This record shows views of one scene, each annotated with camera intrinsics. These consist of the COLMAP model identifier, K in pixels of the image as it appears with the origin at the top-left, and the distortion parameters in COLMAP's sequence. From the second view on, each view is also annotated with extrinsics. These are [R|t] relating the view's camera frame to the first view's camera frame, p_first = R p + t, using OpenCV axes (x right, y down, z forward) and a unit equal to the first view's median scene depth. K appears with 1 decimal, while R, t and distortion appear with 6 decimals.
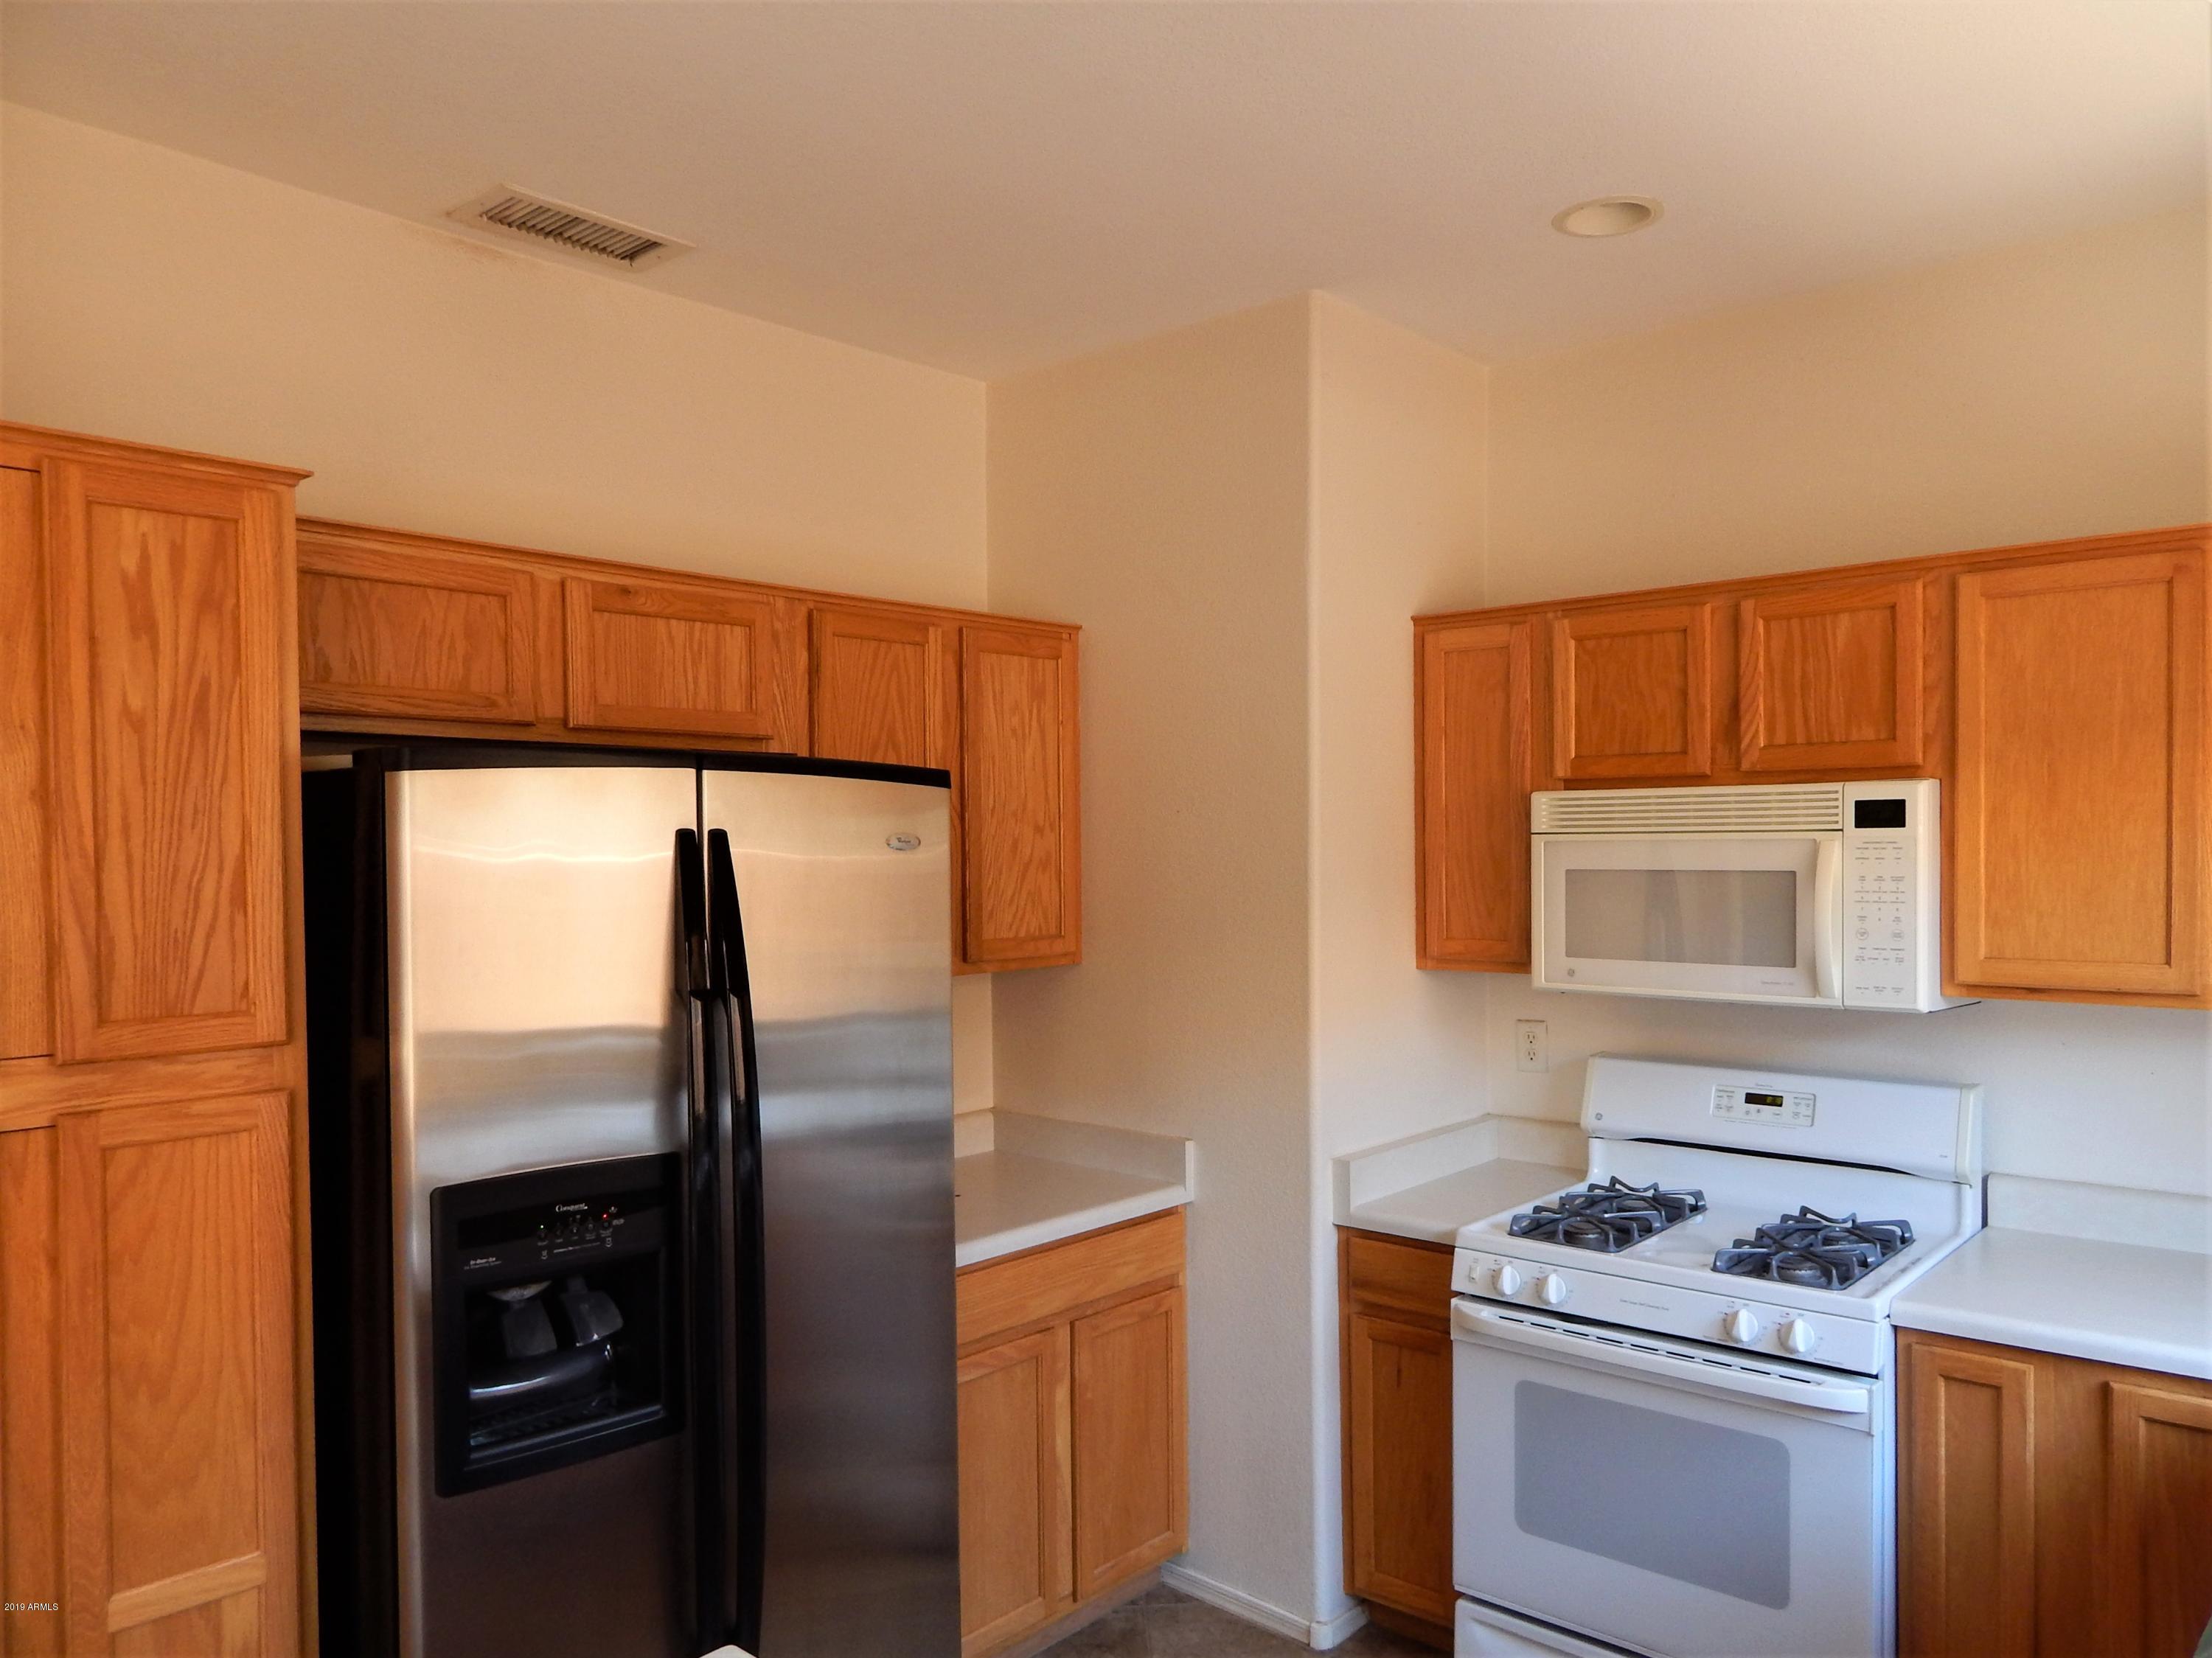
lens RADIAL K [[1597.6, 0, 1181.7], [0, 1597.6, 869.0], [0, 0, 1]] dist [-0.002470, -0.002712]
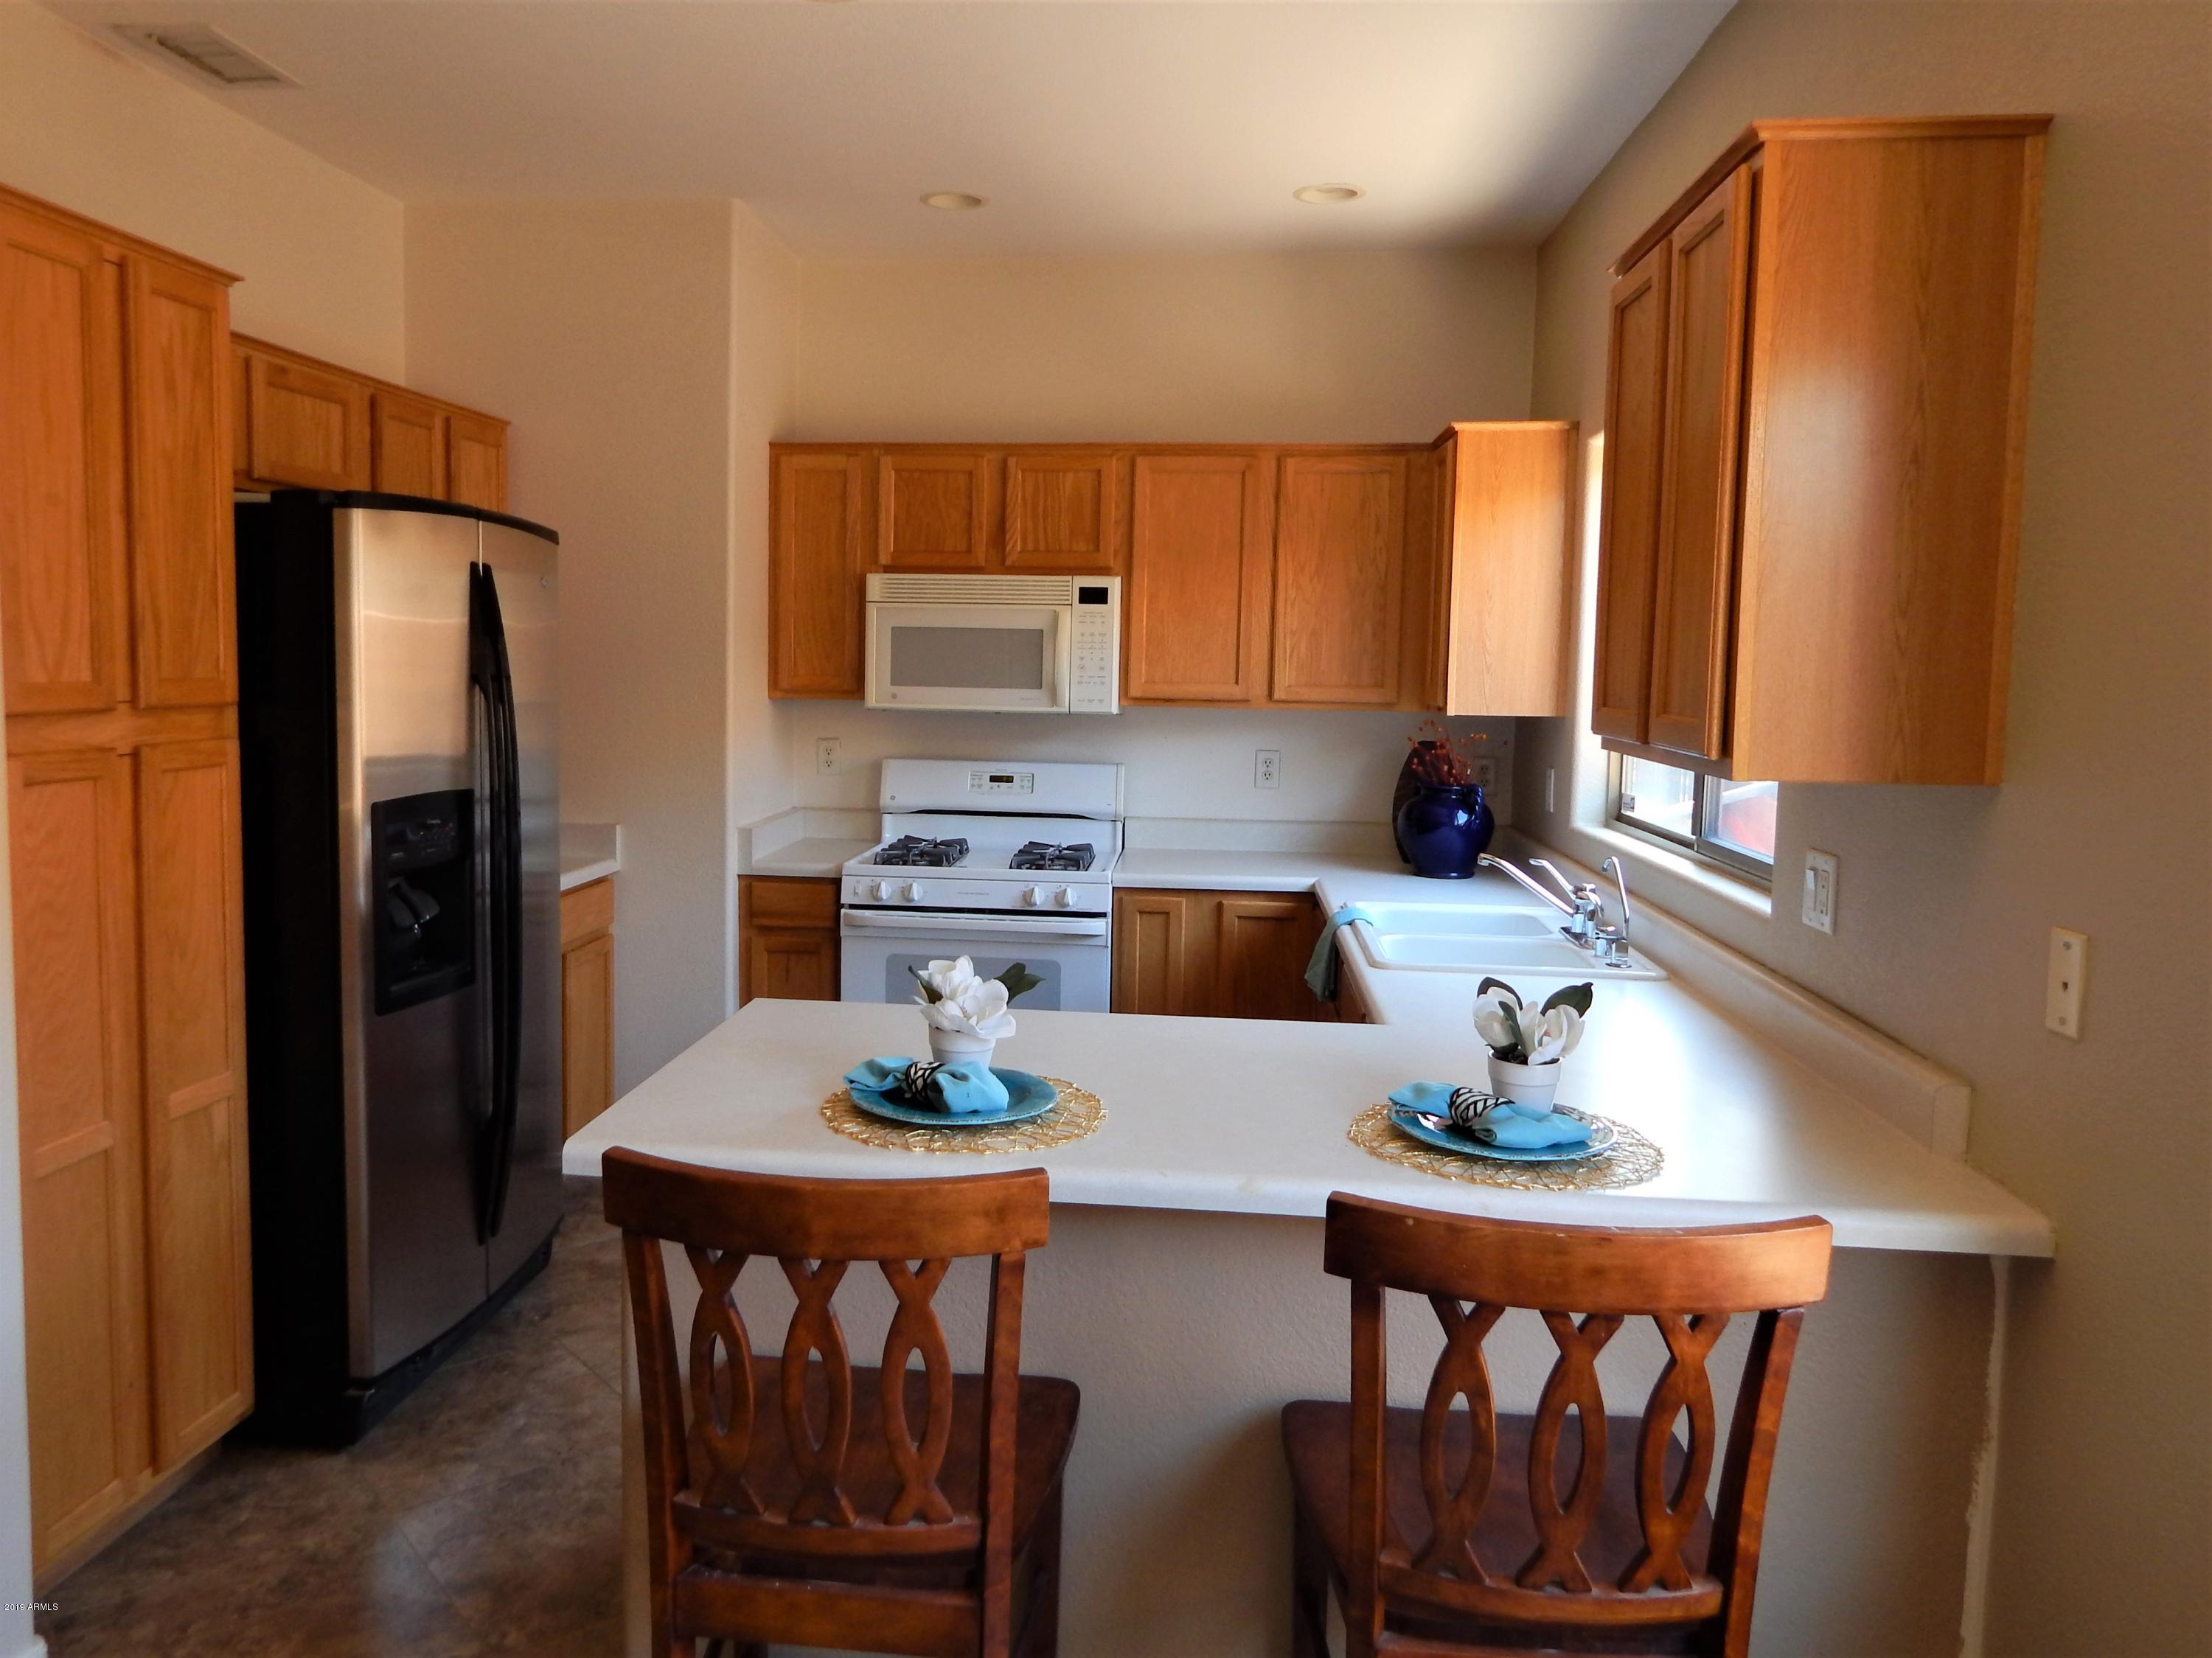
lens RADIAL K [[1712.8, 0, 1080.4], [0, 1712.8, 820.7], [0, 0, 1]] dist [-0.030473, 0.005486]
pose [[0.810424, -0.030573, 0.585046, -0.596929], [-0.014795, 0.997251, 0.072608, 0.066957], [-0.585657, -0.067499, 0.807743, -0.432258]]
